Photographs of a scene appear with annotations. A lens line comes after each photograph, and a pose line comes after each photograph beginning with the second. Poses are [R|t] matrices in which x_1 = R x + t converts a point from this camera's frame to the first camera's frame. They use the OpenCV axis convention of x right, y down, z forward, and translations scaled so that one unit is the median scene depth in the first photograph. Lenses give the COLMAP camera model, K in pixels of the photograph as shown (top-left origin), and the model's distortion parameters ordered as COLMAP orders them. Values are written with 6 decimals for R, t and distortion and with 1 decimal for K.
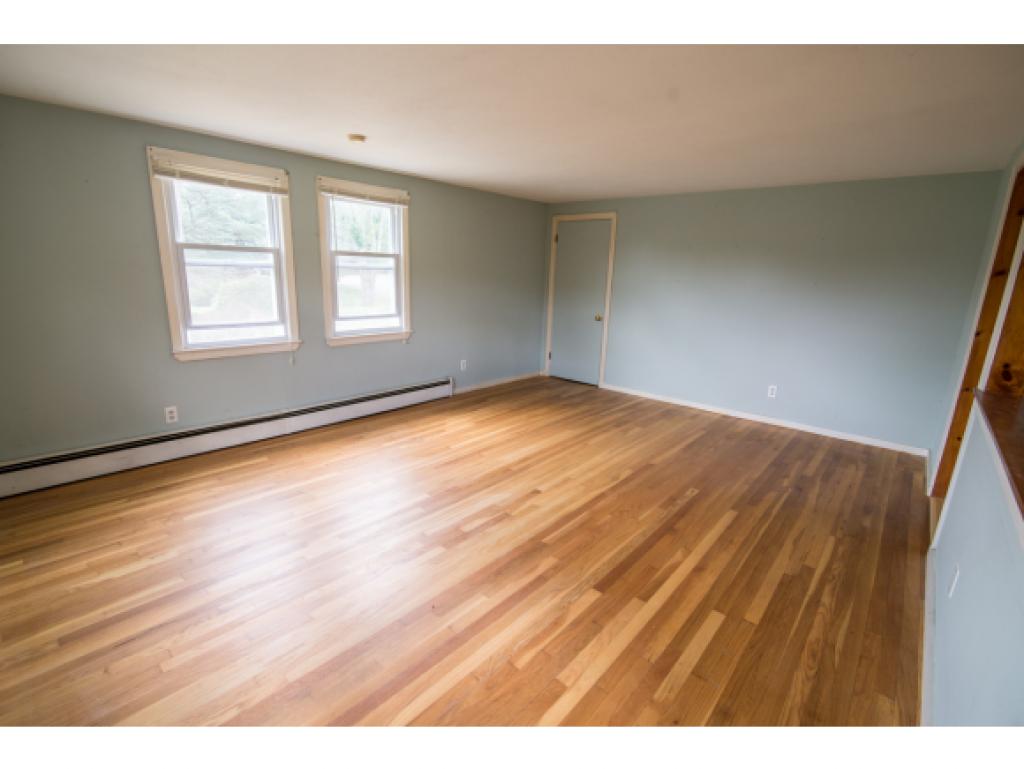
lens RADIAL K [[483.5, 0, 509.6], [0, 483.5, 390.0], [0, 0, 1]] dist [-0.016980, 0.001099]
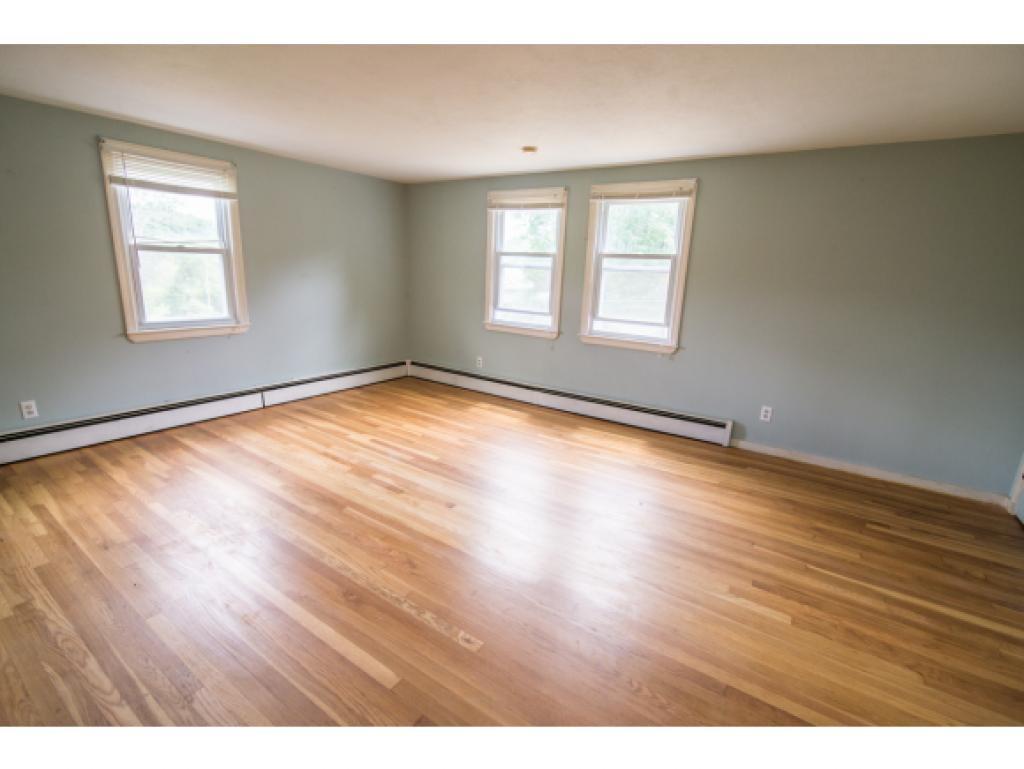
lens RADIAL K [[483.5, 0, 509.6], [0, 483.5, 390.0], [0, 0, 1]] dist [-0.016980, 0.001099]
pose [[0.101007, 0.215028, -0.971370, 0.737037], [-0.272933, 0.944893, 0.180787, -0.151273], [0.956716, 0.246858, 0.154129, 0.757647]]
